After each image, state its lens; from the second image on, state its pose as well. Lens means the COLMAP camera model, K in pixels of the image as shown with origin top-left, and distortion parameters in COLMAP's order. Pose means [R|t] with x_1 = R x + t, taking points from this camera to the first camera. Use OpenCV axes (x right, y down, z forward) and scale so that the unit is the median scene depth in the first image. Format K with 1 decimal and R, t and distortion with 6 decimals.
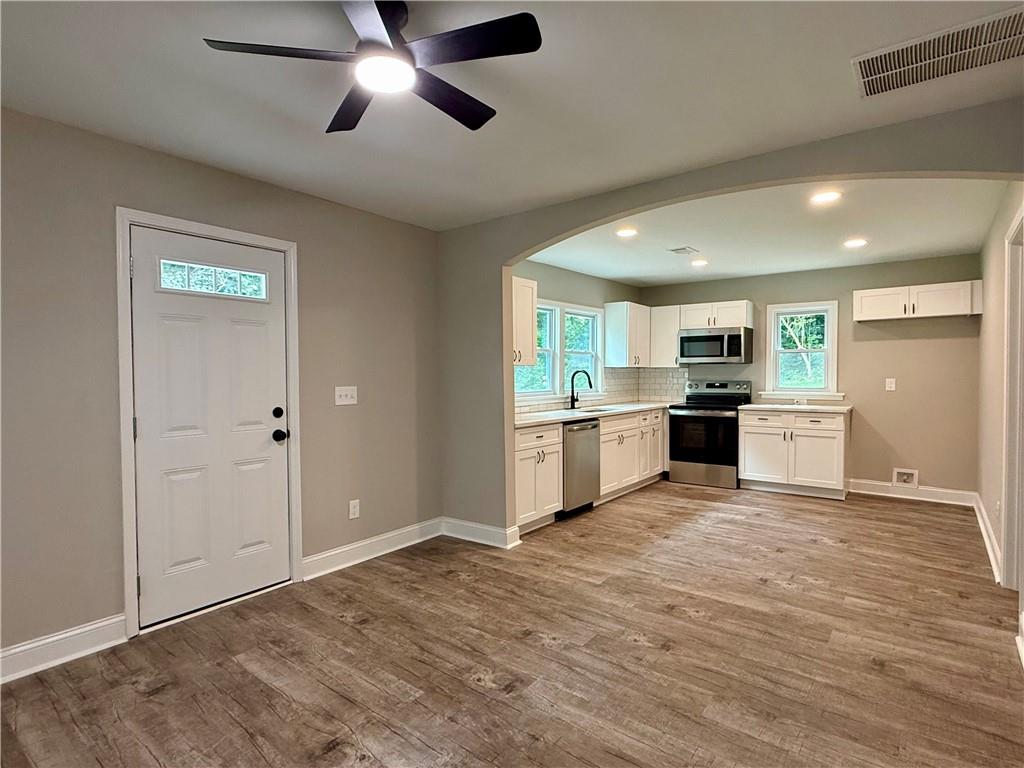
lens RADIAL K [[538.5, 0, 513.8], [0, 538.5, 388.3], [0, 0, 1]] dist [0.006792, 0.001140]
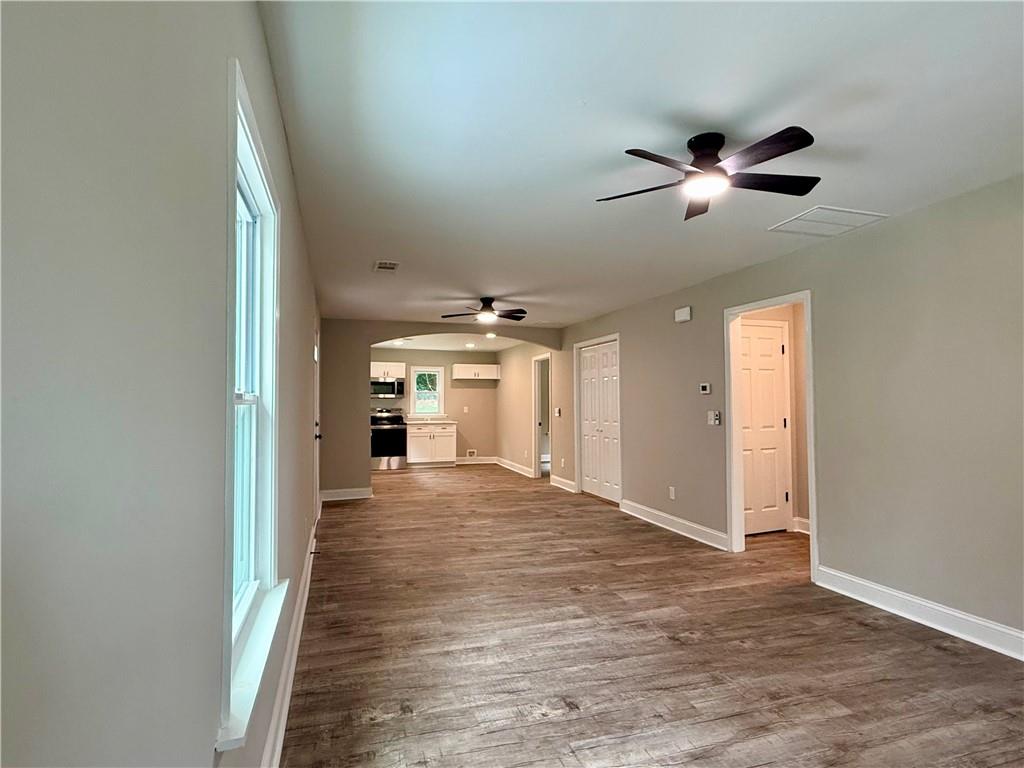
lens RADIAL K [[538.5, 0, 509.7], [0, 538.5, 385.6], [0, 0, 1]] dist [0.006792, 0.001140]
pose [[0.576316, 0.033405, 0.816544, -1.594300], [0.020377, 0.998266, -0.055222, 0.032015], [-0.816973, 0.048464, 0.574636, -0.593089]]
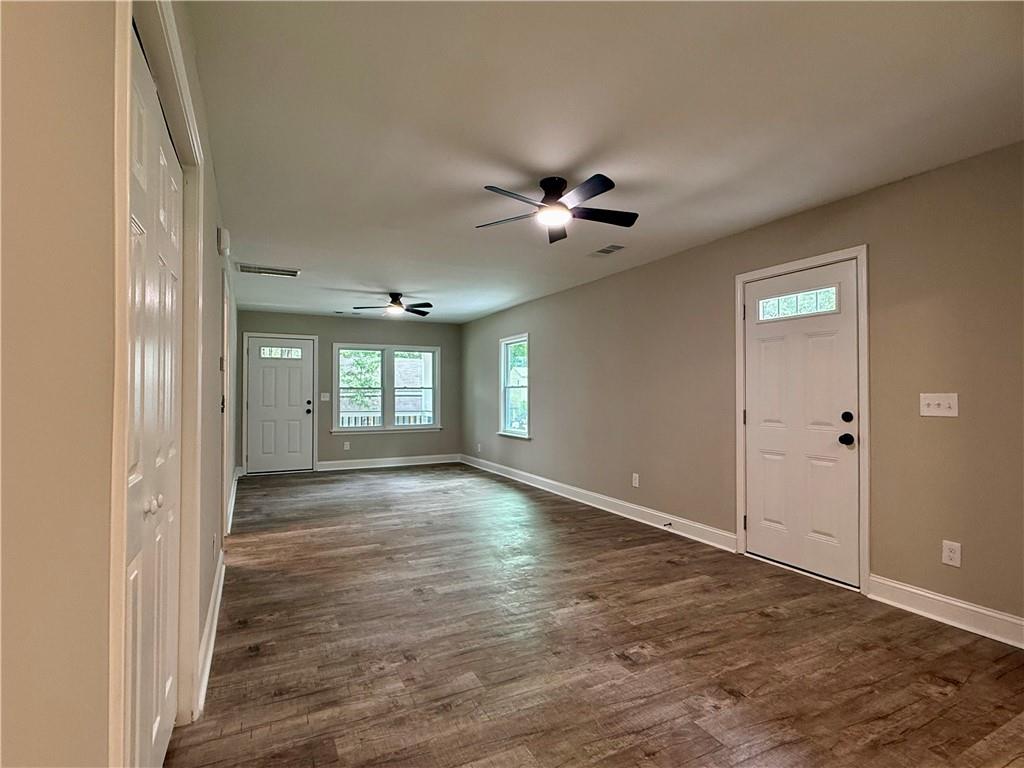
lens RADIAL K [[508.8, 0, 509.7], [0, 508.8, 388.6], [0, 0, 1]] dist [0.001588, 0.000292]
pose [[-0.435753, 0.000460, -0.900066, 0.725456], [-0.019869, 0.999751, 0.010130, -0.006313], [0.899847, 0.022298, -0.435635, 0.854677]]
